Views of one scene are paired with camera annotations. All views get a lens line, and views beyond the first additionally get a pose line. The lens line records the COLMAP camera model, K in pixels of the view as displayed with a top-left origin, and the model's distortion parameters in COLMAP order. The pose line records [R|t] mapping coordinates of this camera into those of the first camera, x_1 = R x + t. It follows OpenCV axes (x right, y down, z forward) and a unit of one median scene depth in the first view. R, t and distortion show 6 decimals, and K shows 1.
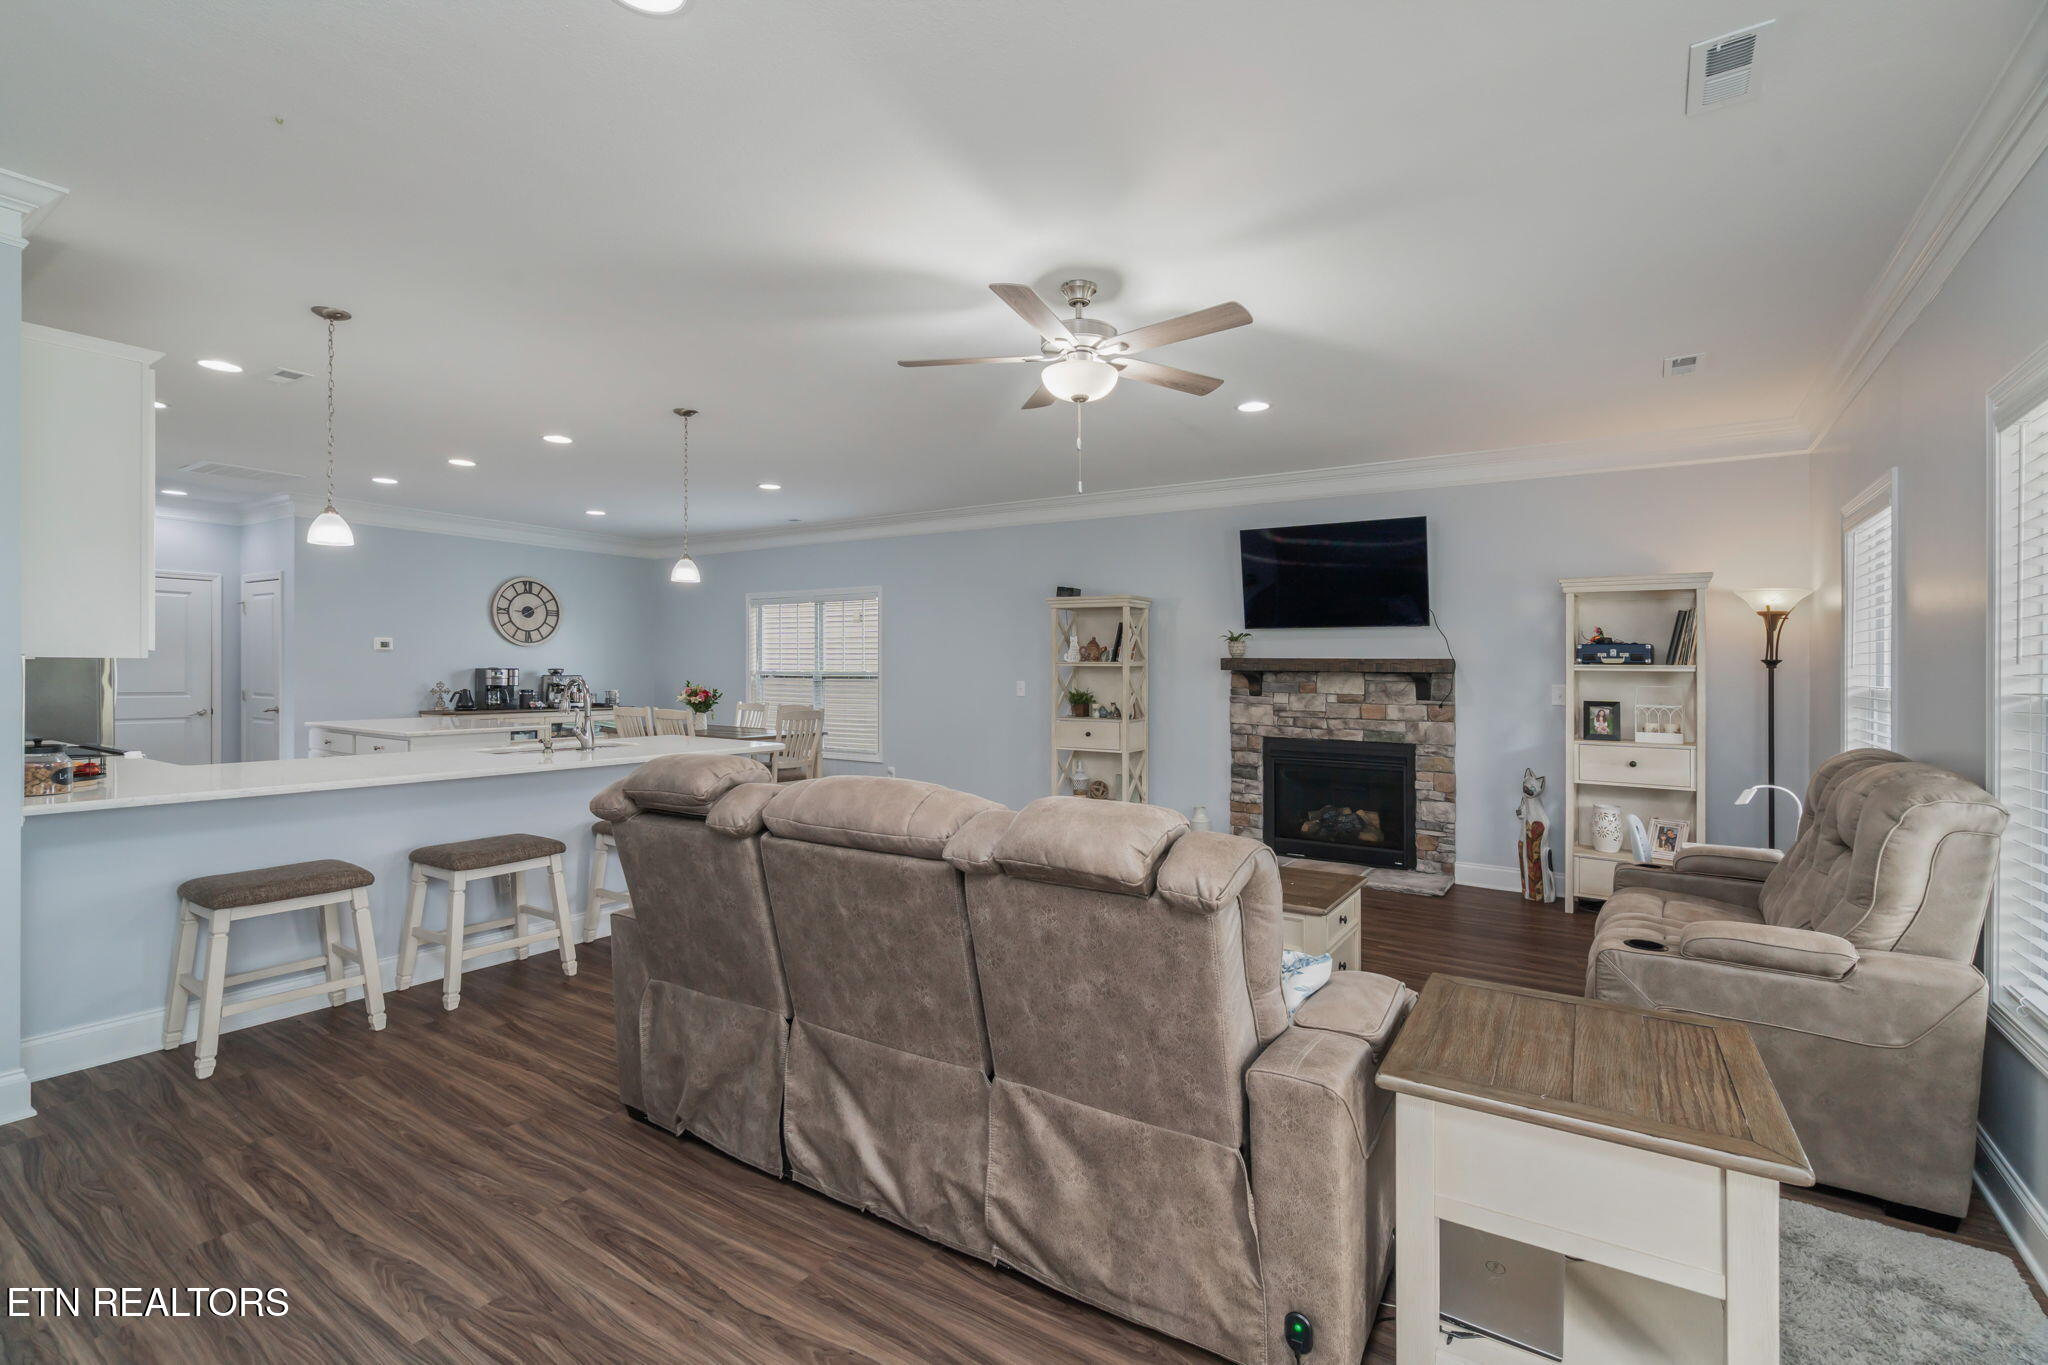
lens RADIAL K [[918.3, 0, 1034.8], [0, 918.3, 673.7], [0, 0, 1]] dist [-0.000787, -0.000170]
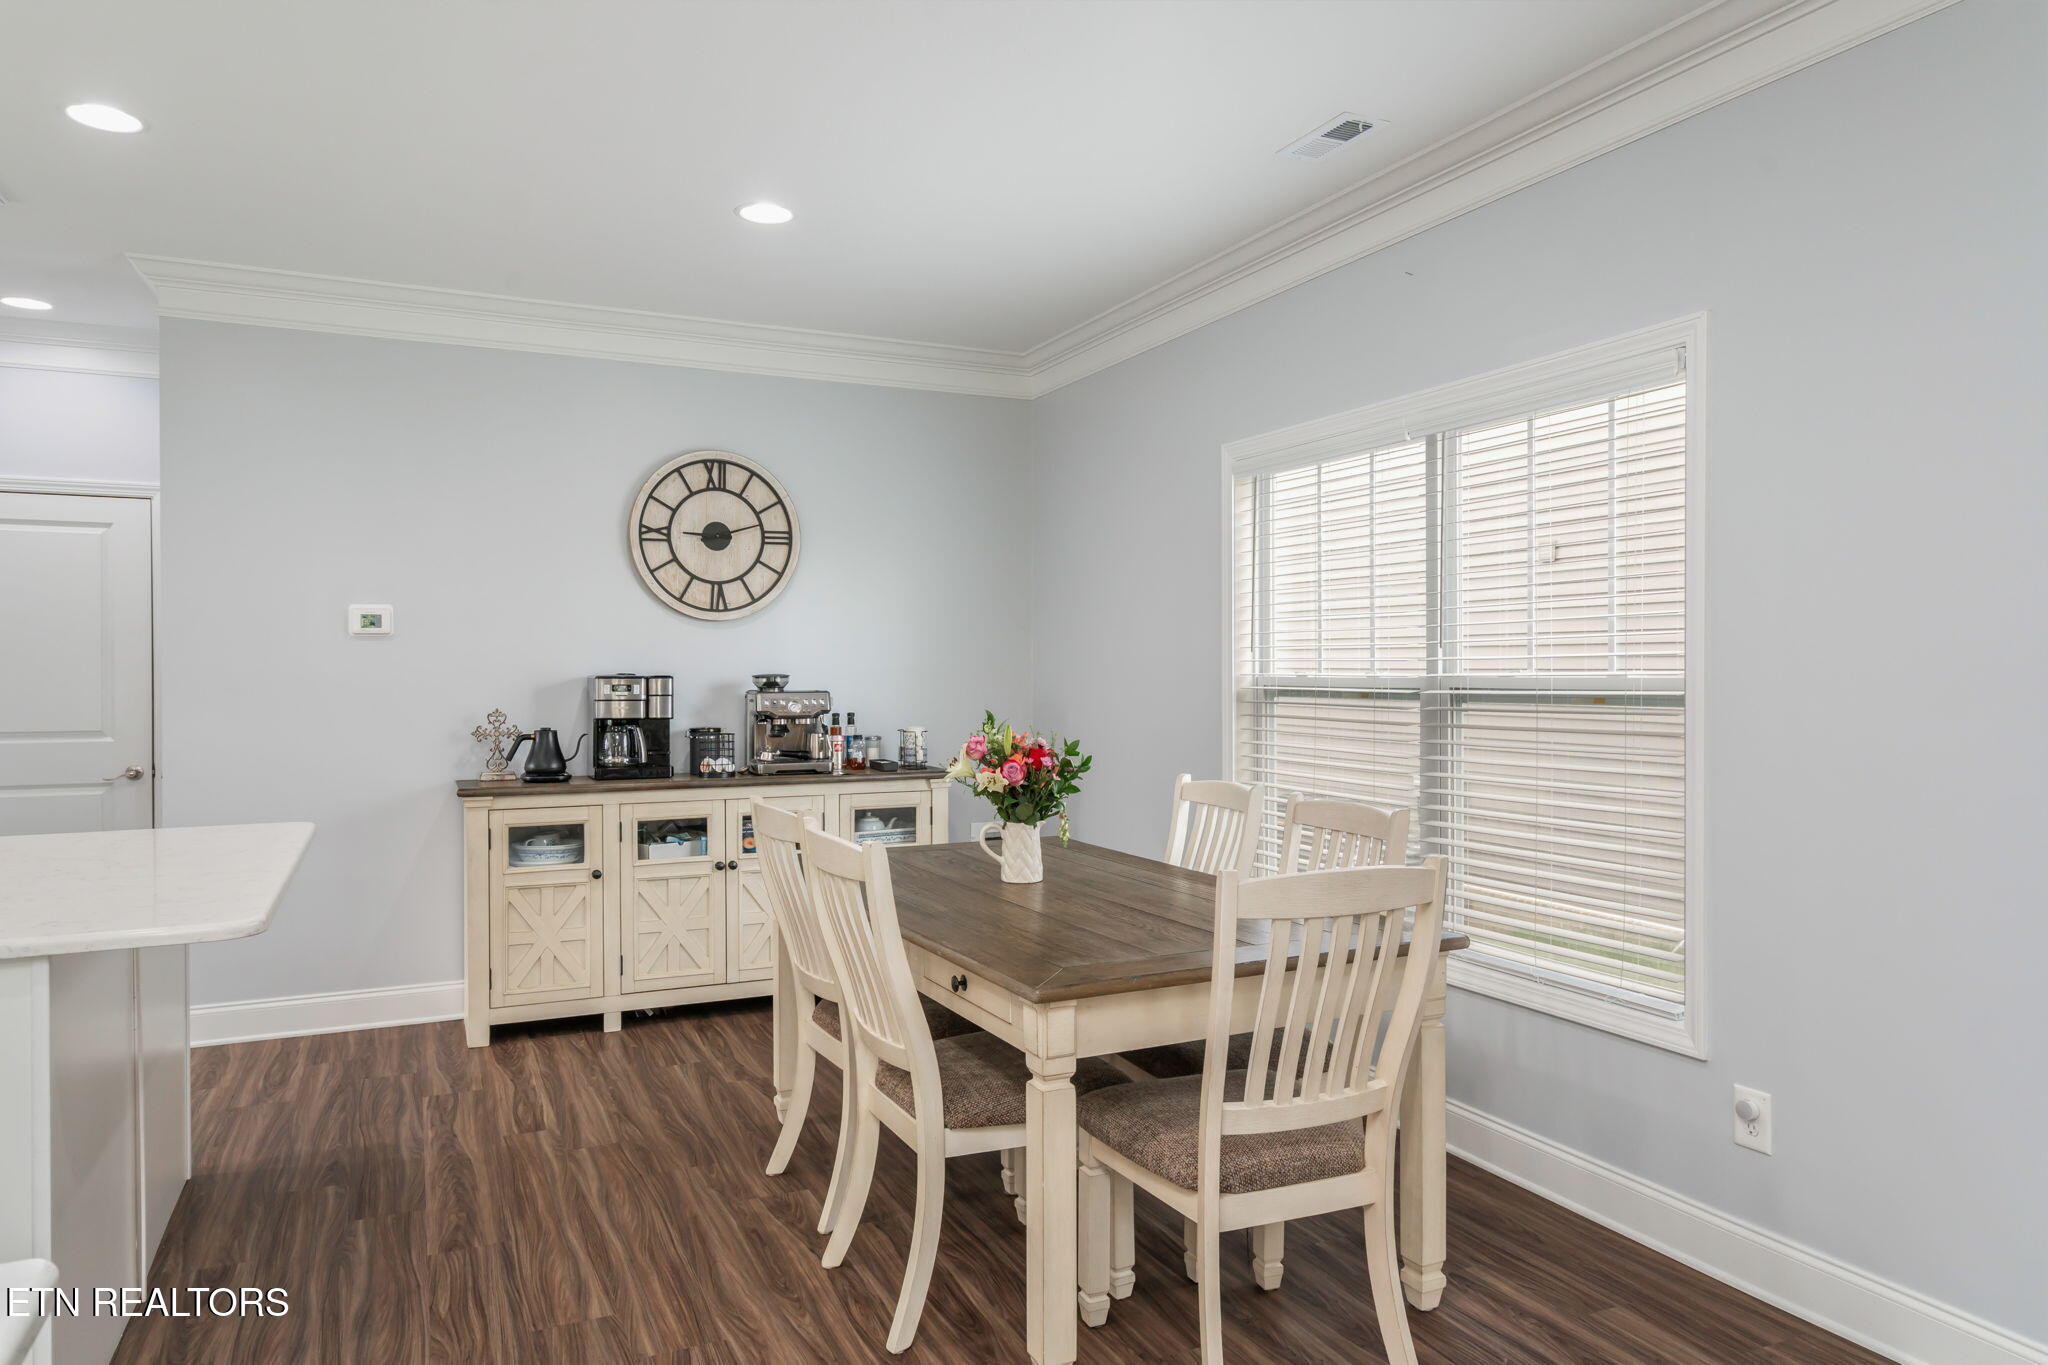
lens RADIAL K [[1332.3, 0, 1024.1], [0, 1332.3, 691.6], [0, 0, 1]] dist [0.008896, 0.001143]
pose [[0.849335, -0.001973, -0.527851, -0.171381], [0.008502, 0.999914, 0.009942, -0.004099], [0.527786, -0.012932, 0.849279, 0.787691]]
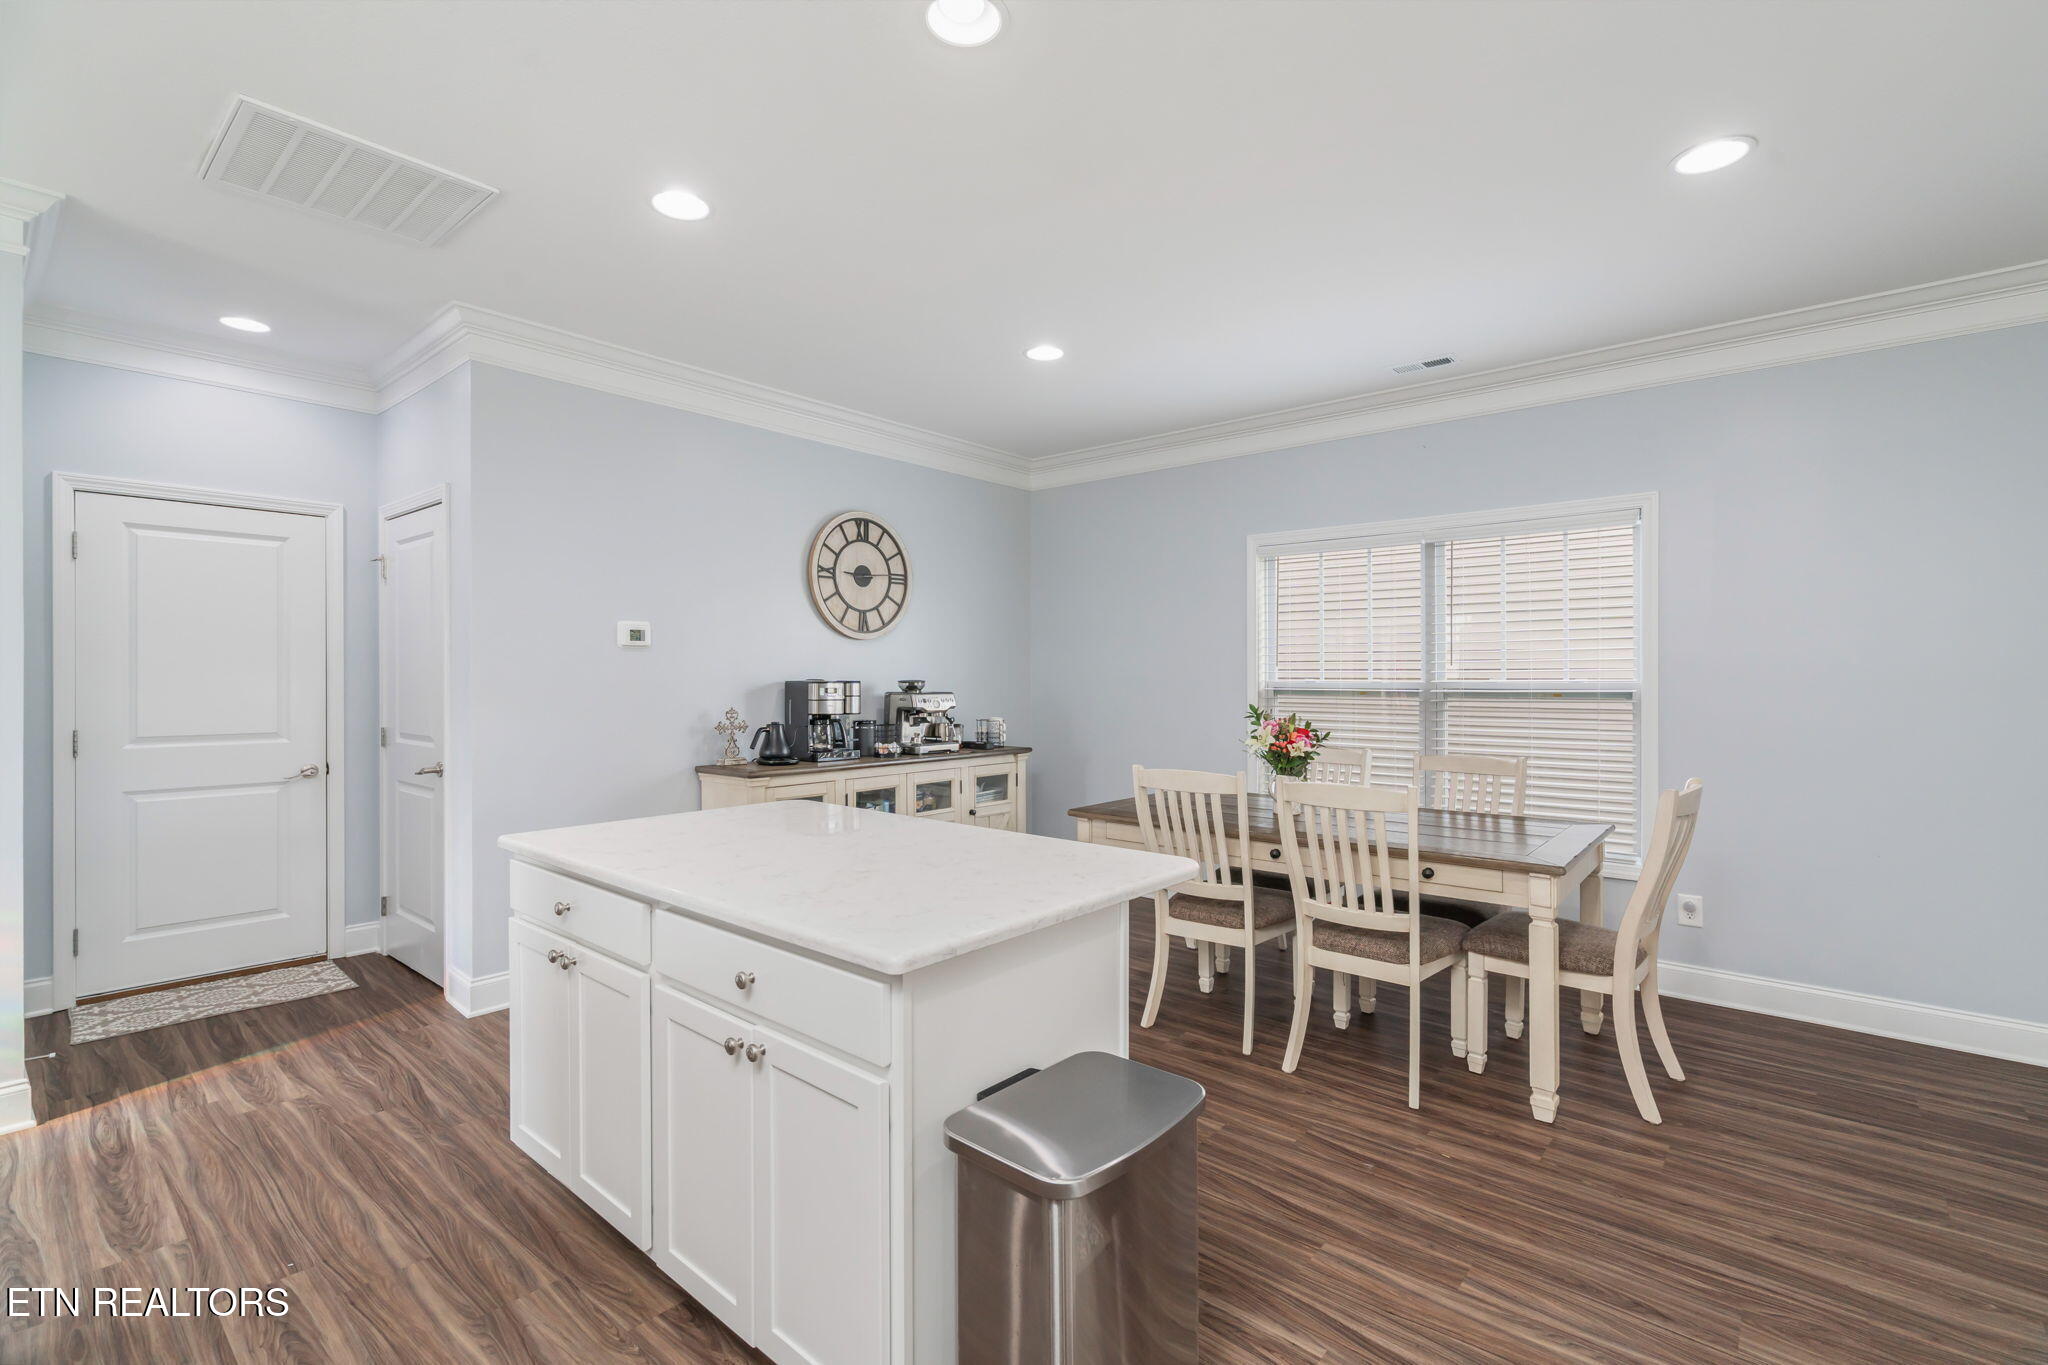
lens RADIAL K [[940.0, 0, 1043.0], [0, 940.0, 674.2], [0, 0, 1]] dist [-0.006025, 0.003513]
pose [[0.991504, -0.008677, -0.129790, -0.520010], [0.007813, 0.999944, -0.007165, -0.006343], [0.129845, 0.006090, 0.991516, 0.643666]]
